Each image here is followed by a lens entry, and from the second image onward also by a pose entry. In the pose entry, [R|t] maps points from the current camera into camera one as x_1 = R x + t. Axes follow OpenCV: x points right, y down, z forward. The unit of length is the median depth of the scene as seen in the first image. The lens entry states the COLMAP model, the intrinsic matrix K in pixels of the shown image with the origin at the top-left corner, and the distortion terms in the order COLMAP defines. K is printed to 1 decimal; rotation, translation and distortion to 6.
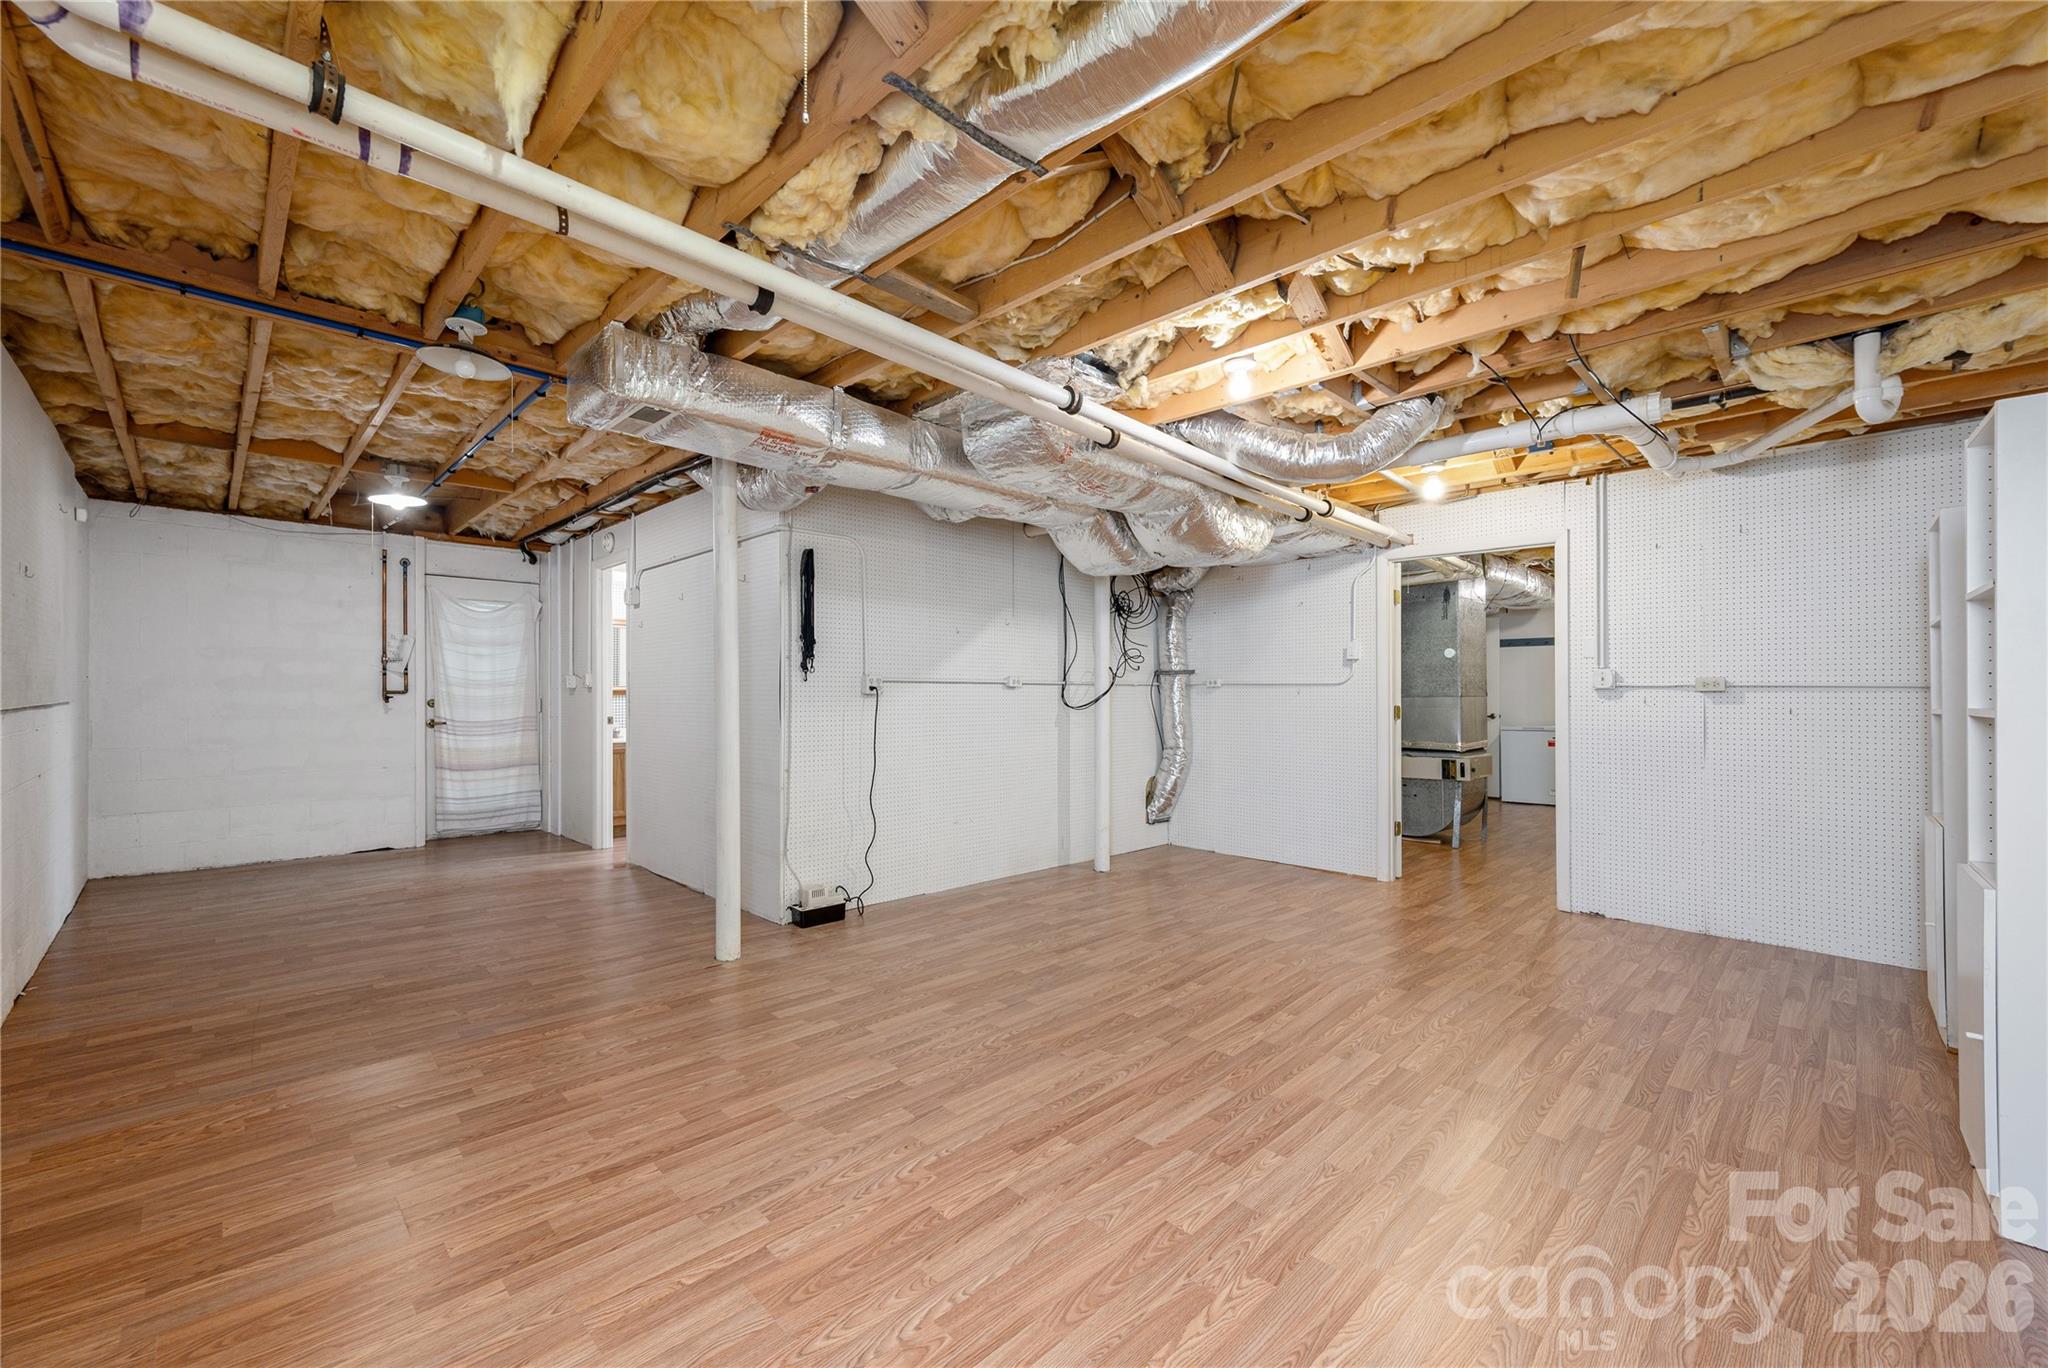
lens RADIAL K [[844.2, 0, 1038.4], [0, 844.2, 689.8], [0, 0, 1]] dist [0.007098, -0.001110]
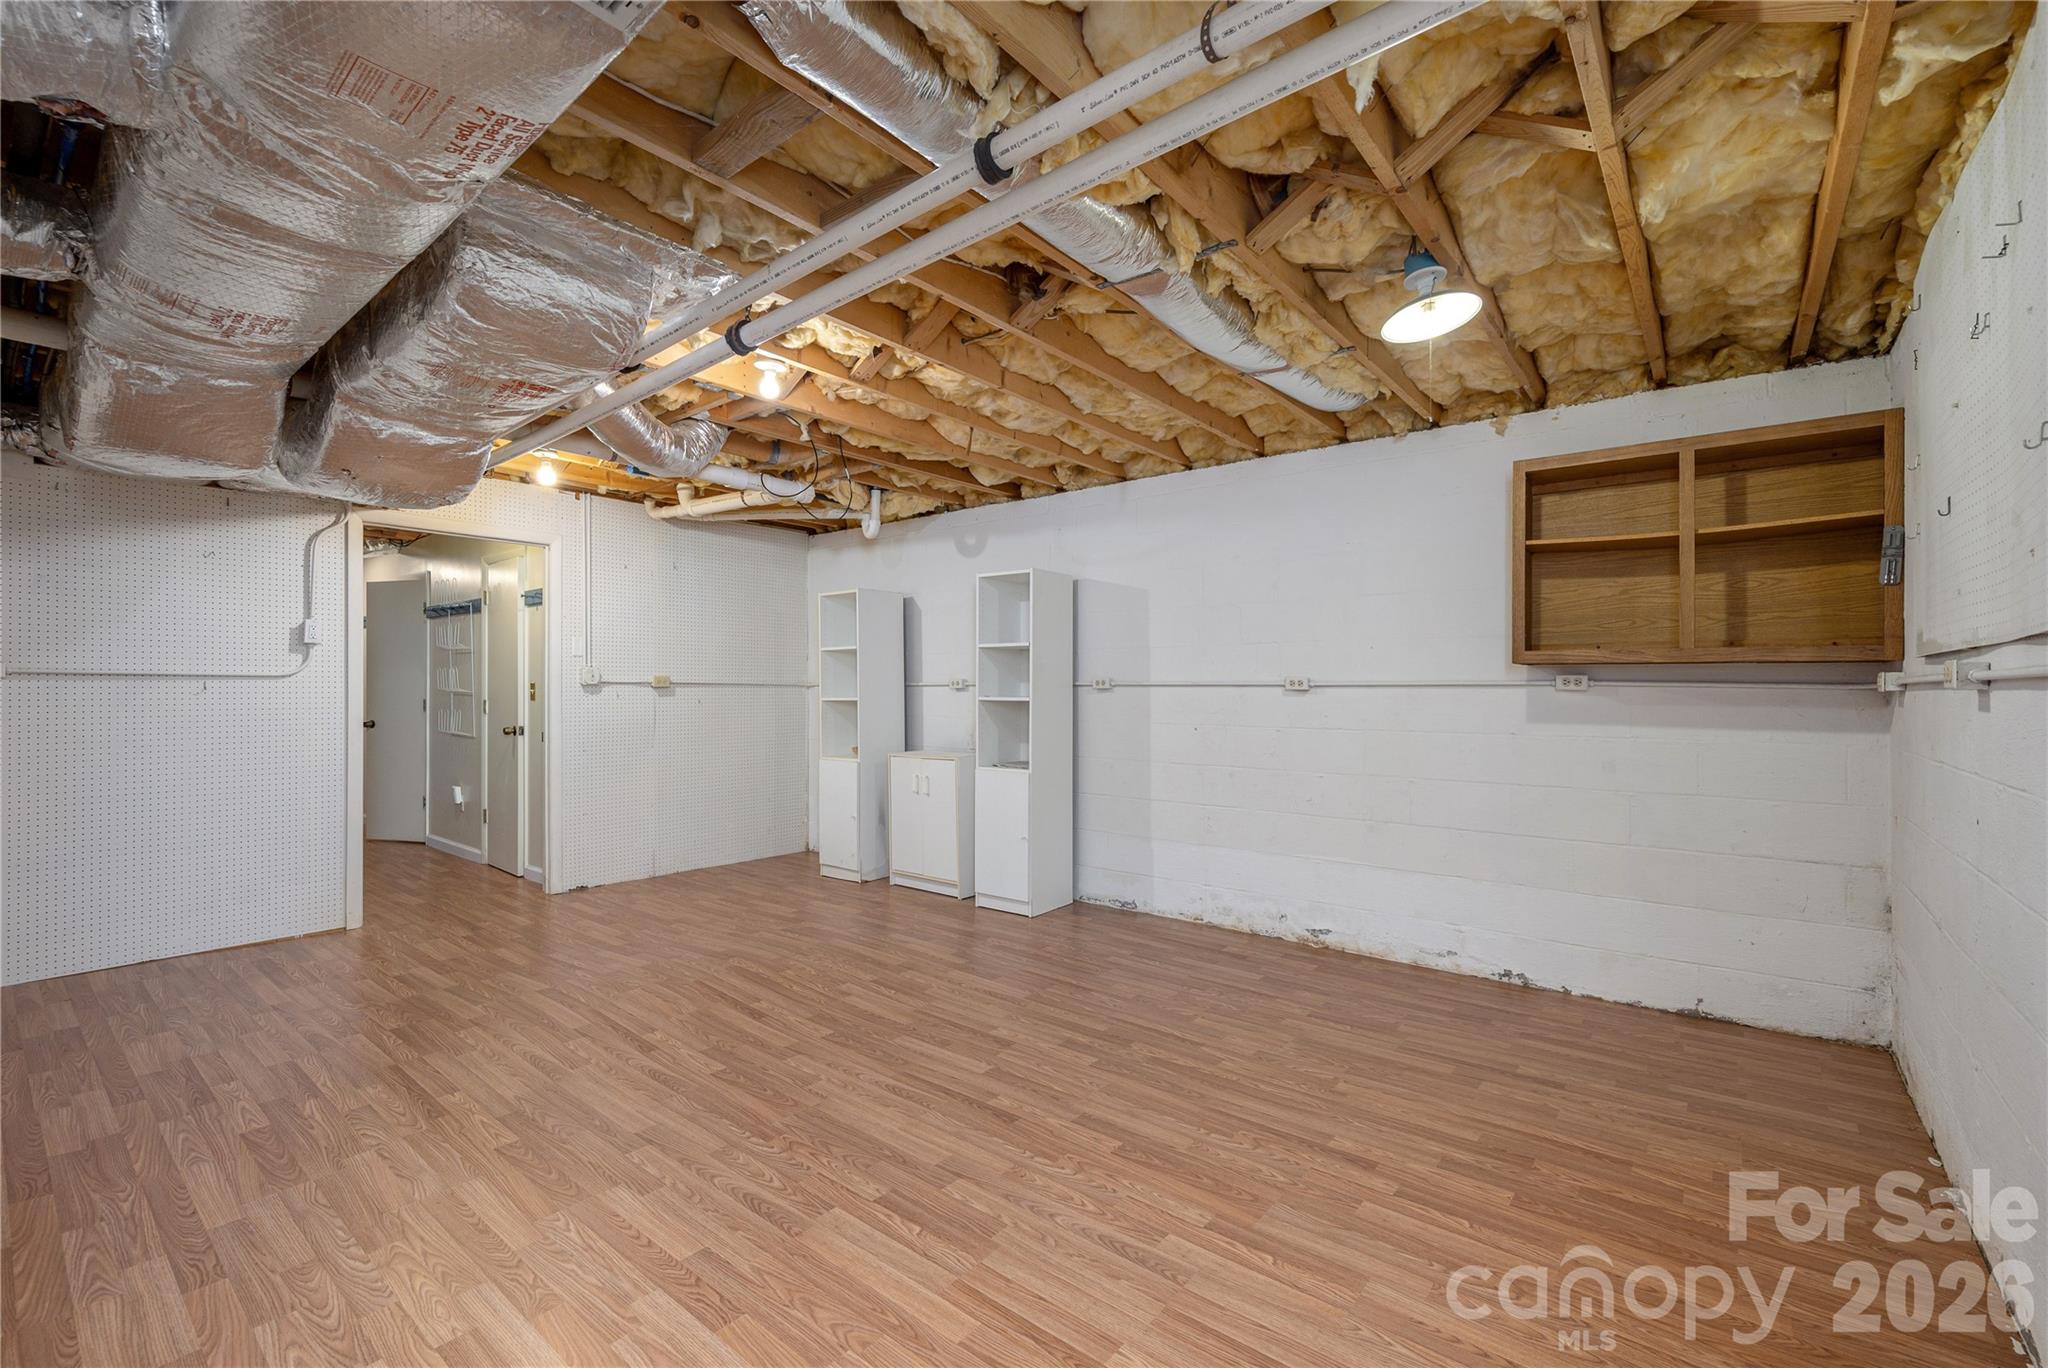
lens RADIAL K [[882.1, 0, 1033.9], [0, 882.1, 683.5], [0, 0, 1]] dist [0.001716, -0.001363]
pose [[-0.123043, 0.000227, 0.992401, -0.912590], [-0.006372, 0.999979, -0.001019, -0.009404], [-0.992381, -0.006449, -0.123039, 0.889231]]
